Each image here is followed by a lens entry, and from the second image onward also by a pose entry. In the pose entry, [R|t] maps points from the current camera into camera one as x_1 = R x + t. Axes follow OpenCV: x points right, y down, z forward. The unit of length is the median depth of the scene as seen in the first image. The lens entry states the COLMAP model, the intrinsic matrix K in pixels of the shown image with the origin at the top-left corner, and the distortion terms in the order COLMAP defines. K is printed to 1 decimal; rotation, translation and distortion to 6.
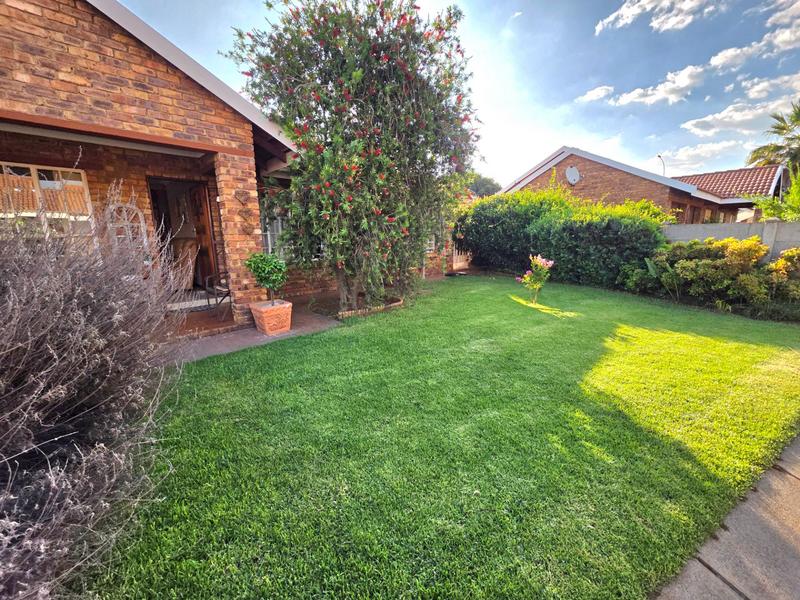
lens RADIAL K [[319.8, 0, 400.0], [0, 319.8, 300.0], [0, 0, 1]] dist [-0.000983, 0.000160]
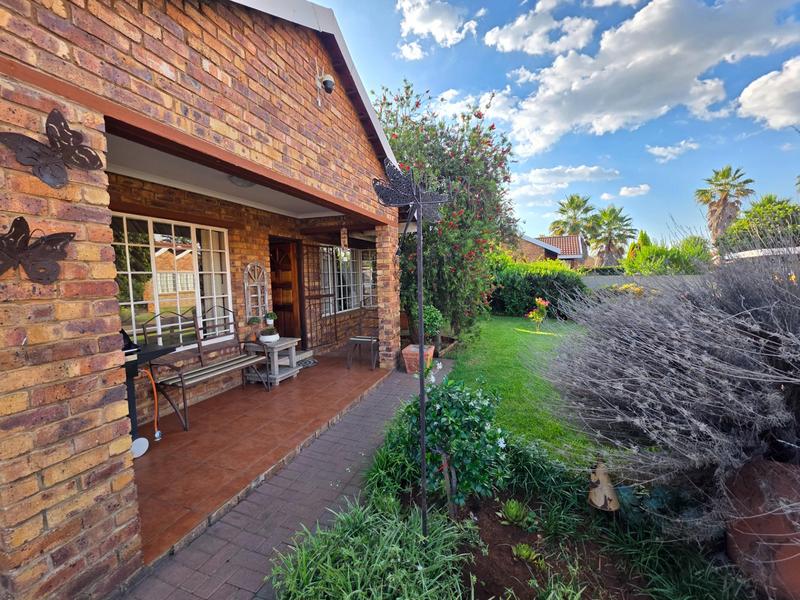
lens RADIAL K [[319.8, 0, 400.0], [0, 319.8, 300.0], [0, 0, 1]] dist [-0.000983, 0.000160]
pose [[0.897280, -0.041747, 0.439483, -0.797823], [0.096073, 0.990125, -0.102096, -0.040976], [-0.430881, 0.133831, 0.892430, -0.041770]]
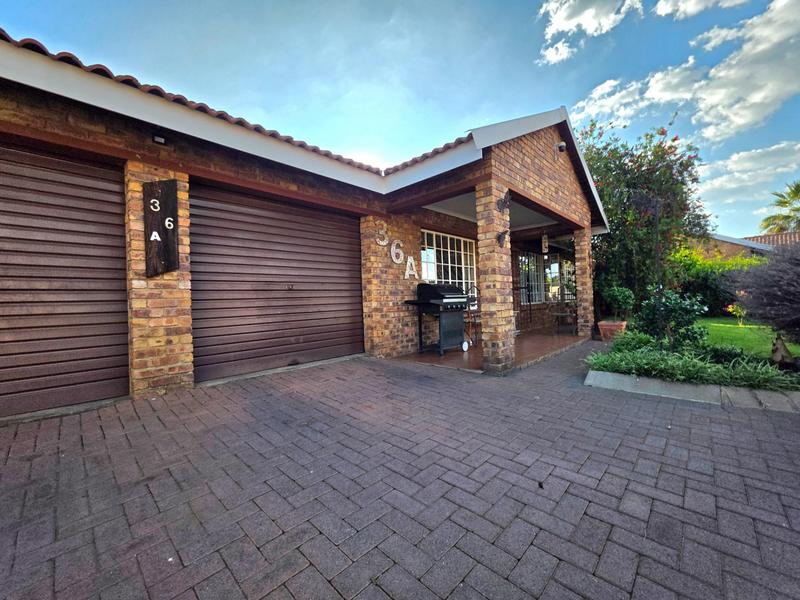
lens RADIAL K [[319.8, 0, 400.0], [0, 319.8, 300.0], [0, 0, 1]] dist [-0.000983, 0.000160]
pose [[0.999095, -0.023481, 0.035460, -1.181297], [0.029979, 0.980231, -0.195572, 0.141195], [-0.030167, 0.196458, 0.980048, -0.378666]]
